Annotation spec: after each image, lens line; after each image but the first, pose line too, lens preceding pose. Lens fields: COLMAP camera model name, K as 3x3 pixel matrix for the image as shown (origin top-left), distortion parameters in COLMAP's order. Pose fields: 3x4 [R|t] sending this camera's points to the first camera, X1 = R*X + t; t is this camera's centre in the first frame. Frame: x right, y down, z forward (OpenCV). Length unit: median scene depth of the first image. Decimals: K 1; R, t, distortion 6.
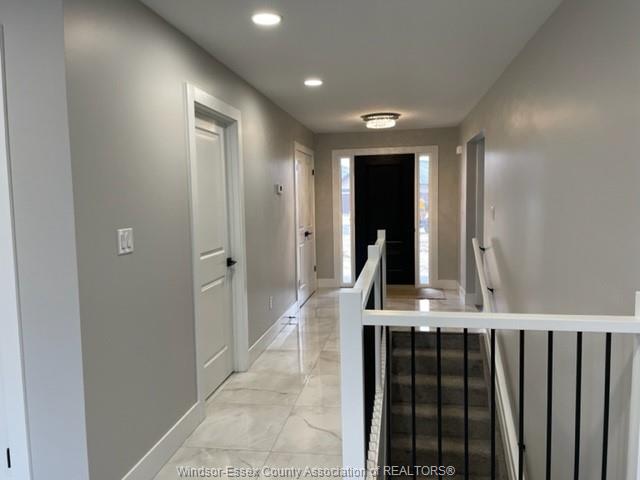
lens RADIAL K [[484.3, 0, 321.9], [0, 484.3, 243.9], [0, 0, 1]] dist [0.090210, -0.122930]
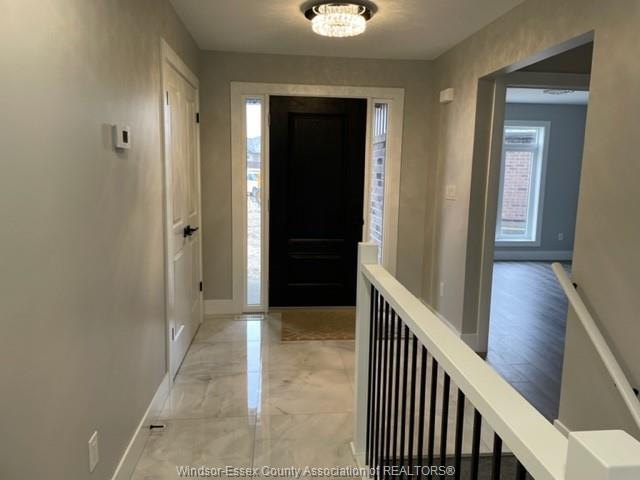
lens RADIAL K [[484.3, 0, 321.9], [0, 484.3, 243.9], [0, 0, 1]] dist [0.090210, -0.122930]
pose [[0.967821, 0.003222, 0.251618, -0.021380], [-0.019534, 0.997863, 0.062358, -0.040592], [-0.250879, -0.065266, 0.965816, 0.413381]]
